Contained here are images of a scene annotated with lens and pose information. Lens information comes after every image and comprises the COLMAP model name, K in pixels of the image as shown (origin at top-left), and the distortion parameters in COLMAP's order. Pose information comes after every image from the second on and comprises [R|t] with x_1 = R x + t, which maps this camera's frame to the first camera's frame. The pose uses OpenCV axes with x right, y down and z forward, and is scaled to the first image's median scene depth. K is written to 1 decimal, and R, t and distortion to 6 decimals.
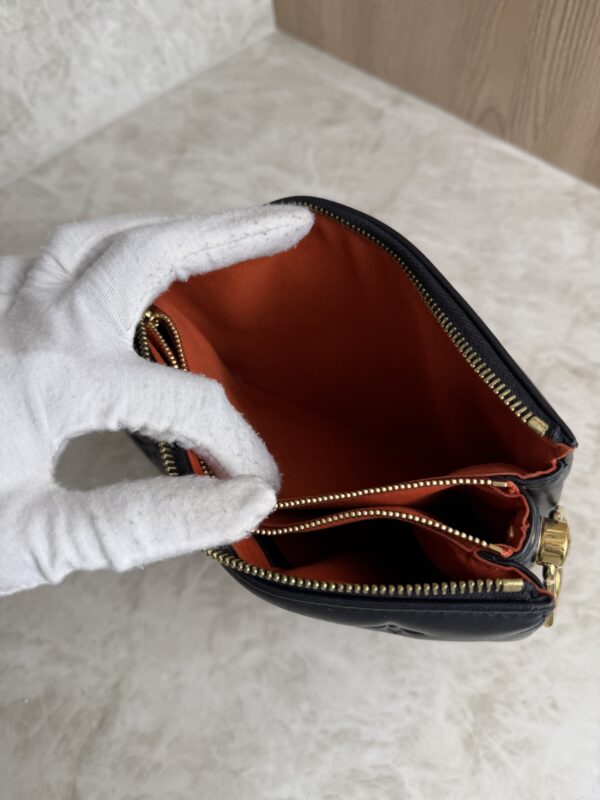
lens RADIAL K [[605.7, 0, 297.6], [0, 605.7, 401.3], [0, 0, 1]] dist [-0.026995, -0.010519]
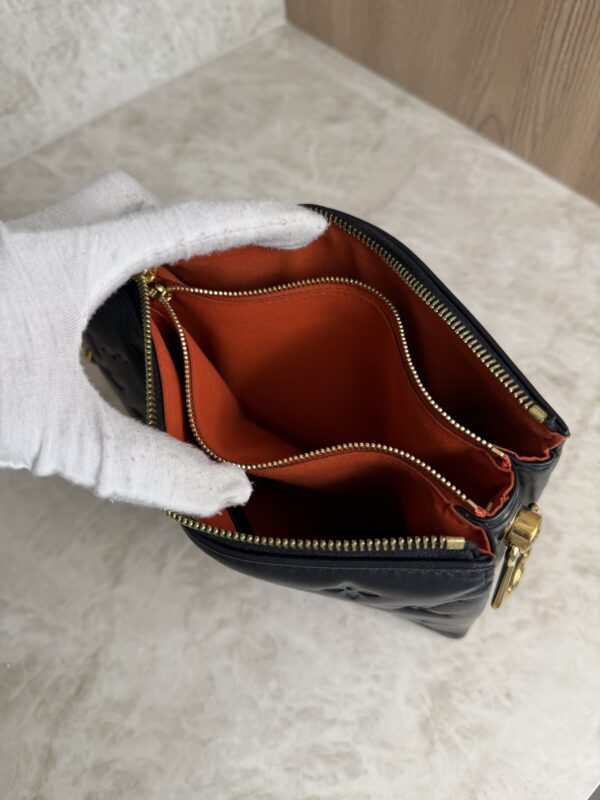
lens RADIAL K [[605.7, 0, 298.0], [0, 605.7, 407.2], [0, 0, 1]] dist [-0.026995, -0.010519]
pose [[0.998481, 0.054561, 0.007720, 0.018936], [-0.054750, 0.998139, 0.026859, -0.006392], [-0.006240, -0.027241, 0.999609, -0.036552]]
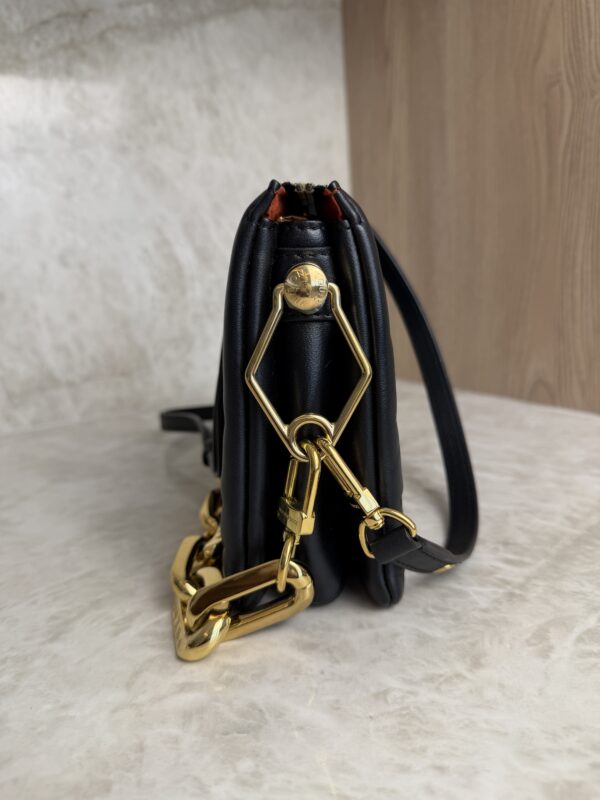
lens RADIAL K [[605.7, 0, 301.1], [0, 605.7, 407.2], [0, 0, 1]] dist [-0.026995, -0.010519]
pose [[0.982077, 0.059742, -0.178764, 0.128061], [-0.171169, 0.679758, -0.713183, 0.594474], [0.078909, 0.730999, 0.677801, 0.327528]]
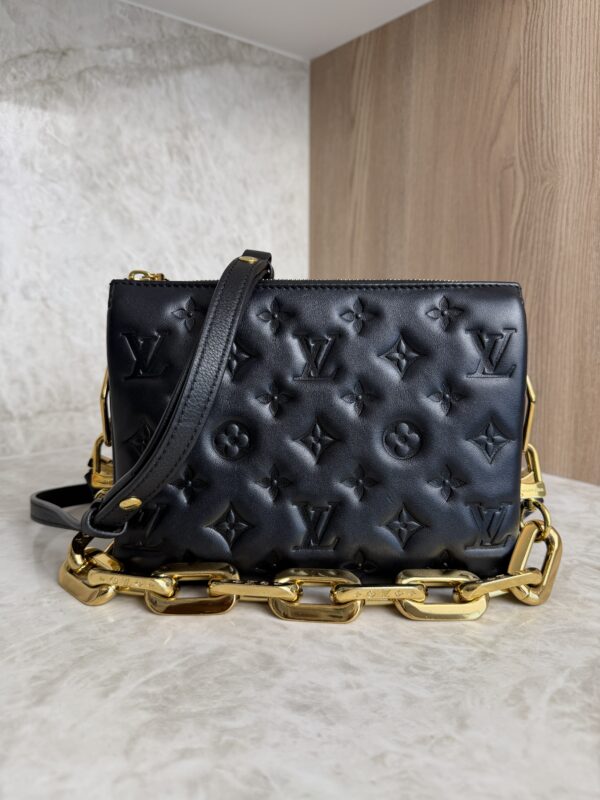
lens RADIAL K [[605.7, 0, 300.7], [0, 605.7, 395.5], [0, 0, 1]] dist [-0.026995, -0.010519]
pose [[0.993154, 0.097551, -0.064258, 0.042024], [-0.111322, 0.623718, -0.773682, 0.604036], [-0.035395, 0.775538, 0.630307, 0.267008]]
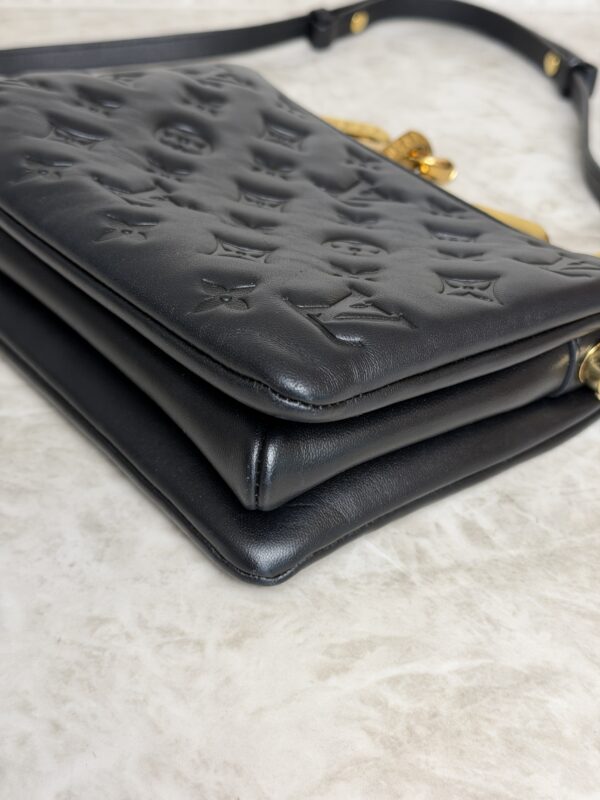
lens RADIAL K [[1212.1, 0, 294.0], [0, 1212.1, 403.2], [0, 0, 1]] dist [0.127365, 0.000000]
pose [[0.748230, 0.460479, -0.477609, 0.596144], [-0.609478, 0.761478, -0.220652, 0.345159], [0.262084, 0.456191, 0.850413, 0.097097]]
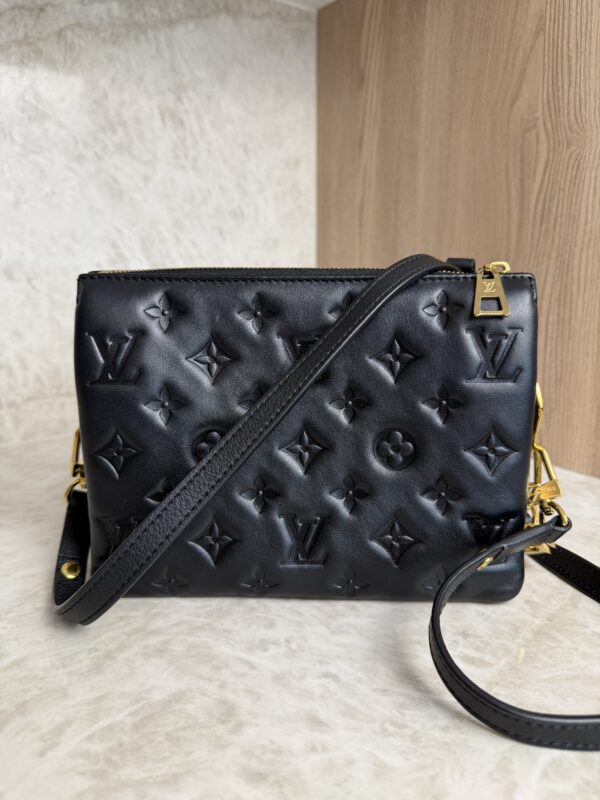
lens RADIAL K [[605.7, 0, 302.7], [0, 605.7, 395.4], [0, 0, 1]] dist [-0.026995, -0.010519]
pose [[0.989505, 0.104398, -0.099909, 0.099404], [-0.144262, 0.673877, -0.724623, 0.469946], [-0.008322, 0.731431, 0.681865, 0.278429]]
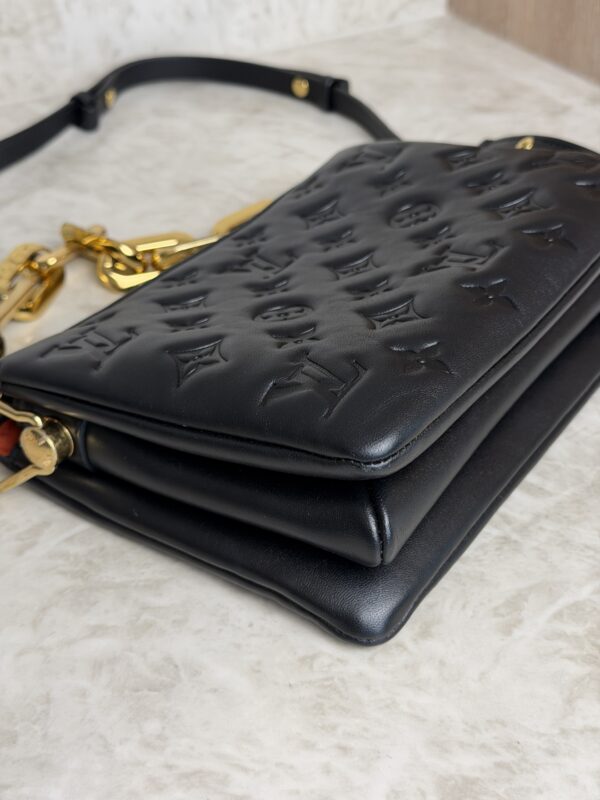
lens RADIAL K [[1212.1, 0, 302.3], [0, 1212.1, 399.6], [0, 0, 1]] dist [0.127365, 0.000000]
pose [[0.961738, 0.191656, -0.195773, 0.276973], [-0.254762, 0.888465, -0.381742, 0.563985], [0.100775, 0.417011, 0.903297, -0.133813]]
